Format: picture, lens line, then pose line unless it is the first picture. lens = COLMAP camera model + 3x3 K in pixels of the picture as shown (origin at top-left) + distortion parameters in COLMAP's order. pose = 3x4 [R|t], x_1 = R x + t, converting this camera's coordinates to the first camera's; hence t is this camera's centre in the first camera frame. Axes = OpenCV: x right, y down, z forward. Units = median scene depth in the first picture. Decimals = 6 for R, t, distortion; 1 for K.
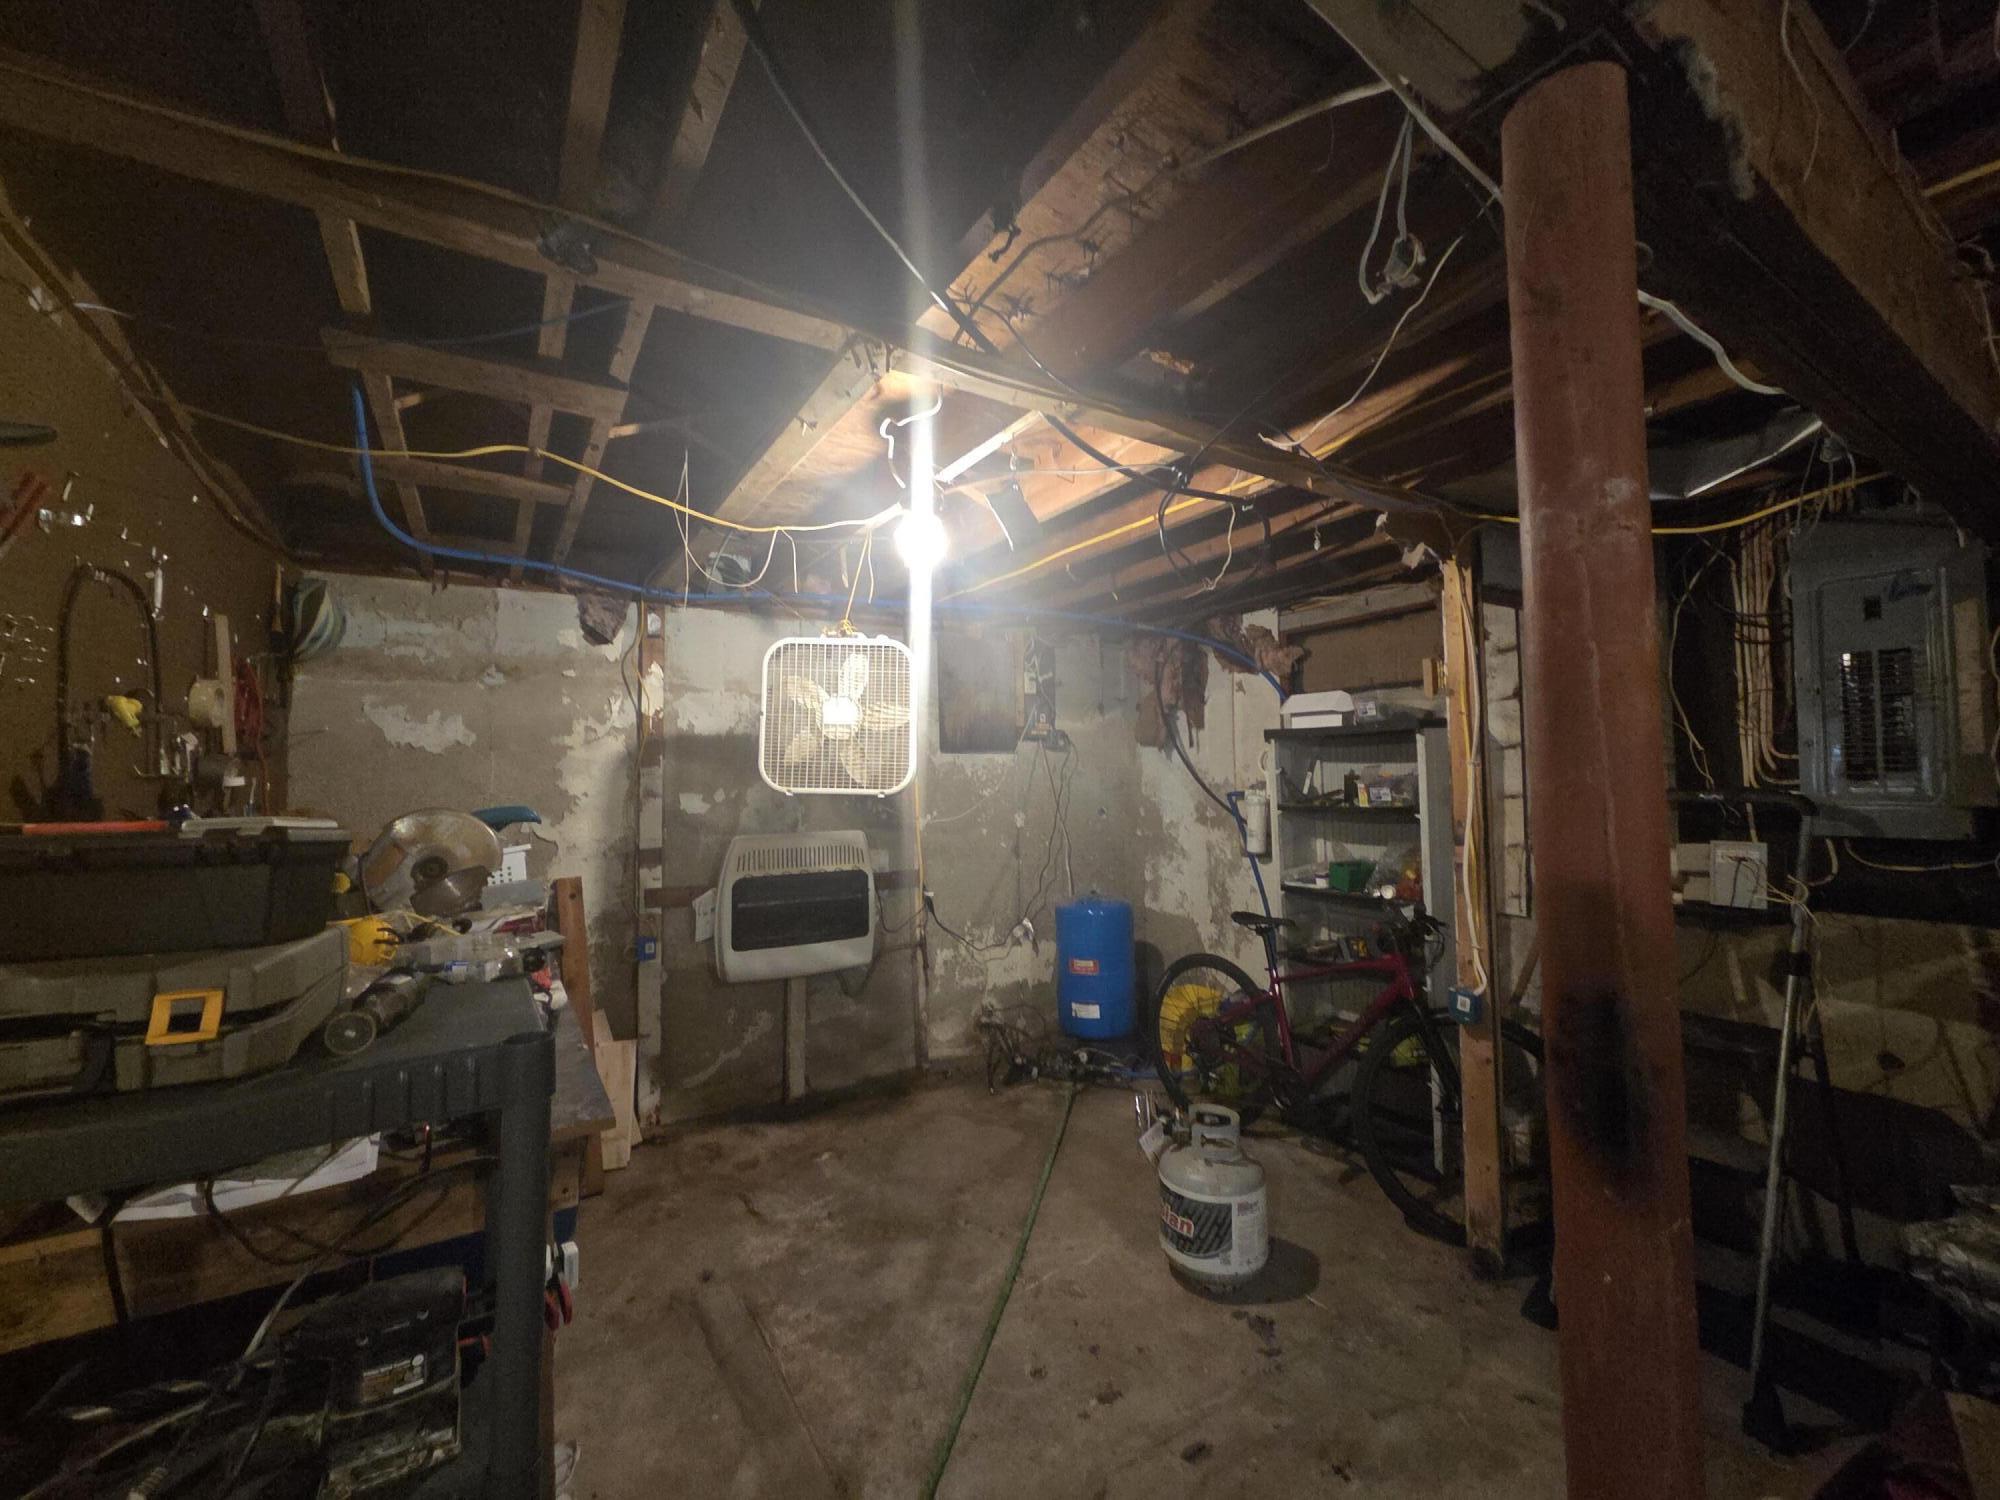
lens RADIAL K [[815.4, 0, 1001.0], [0, 815.4, 747.4], [0, 0, 1]] dist [0.007712, -0.003365]
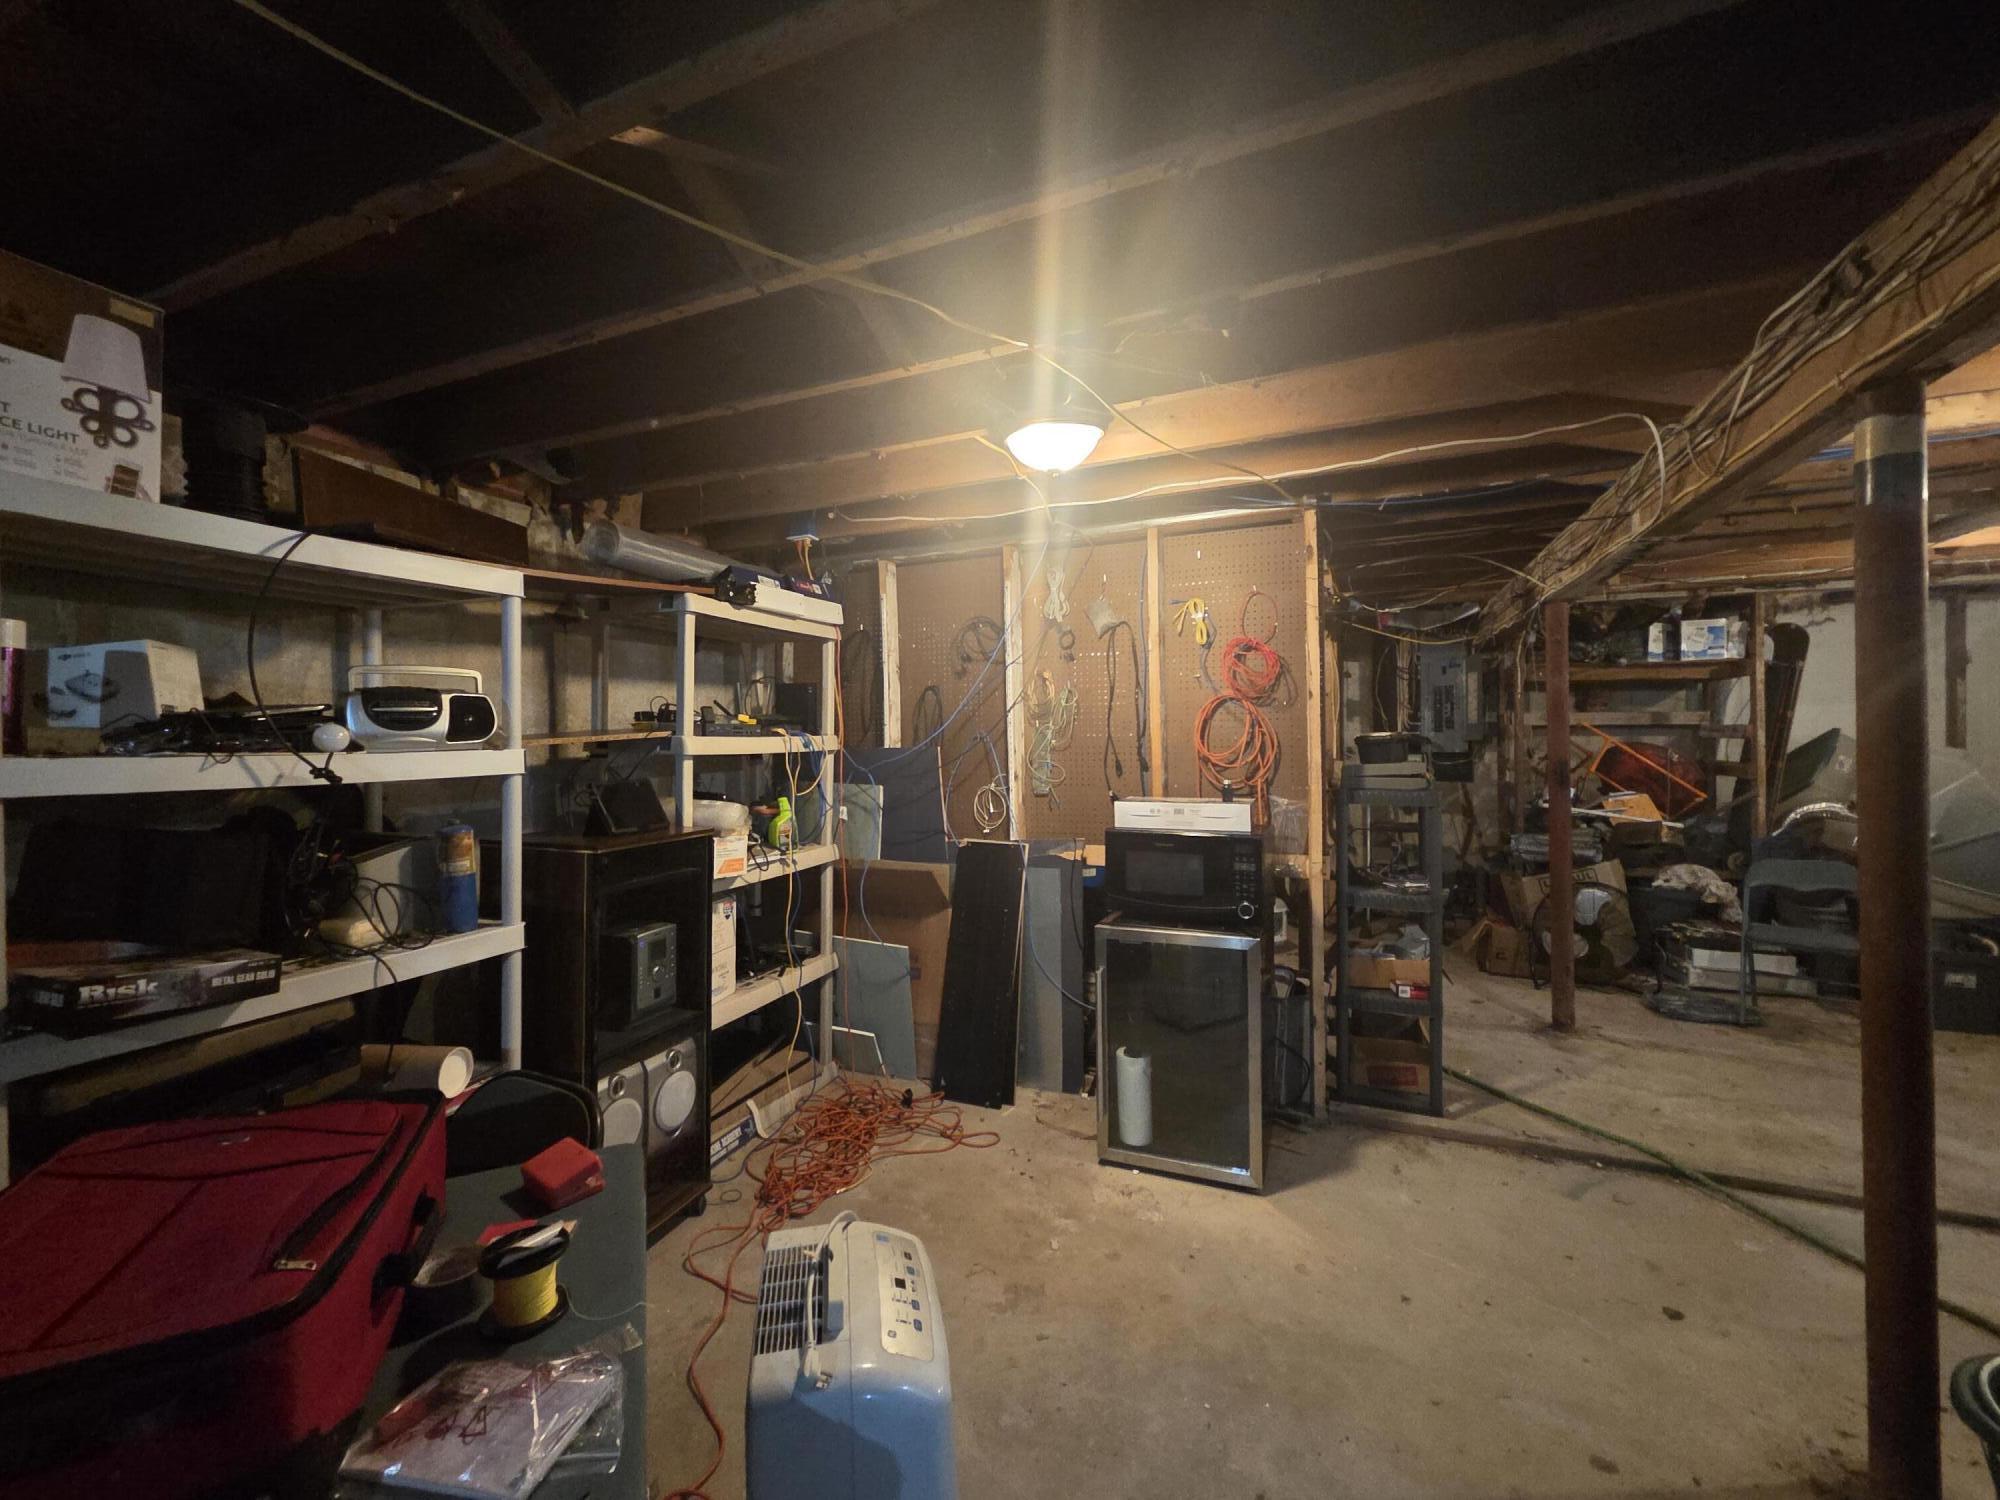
lens RADIAL K [[815.4, 0, 997.6], [0, 815.4, 742.3], [0, 0, 1]] dist [0.007712, -0.003365]
pose [[0.827478, 0.007169, 0.561452, -1.697644], [-0.027211, 0.999256, 0.027346, 0.037750], [-0.560838, -0.037906, 0.827057, -0.445076]]
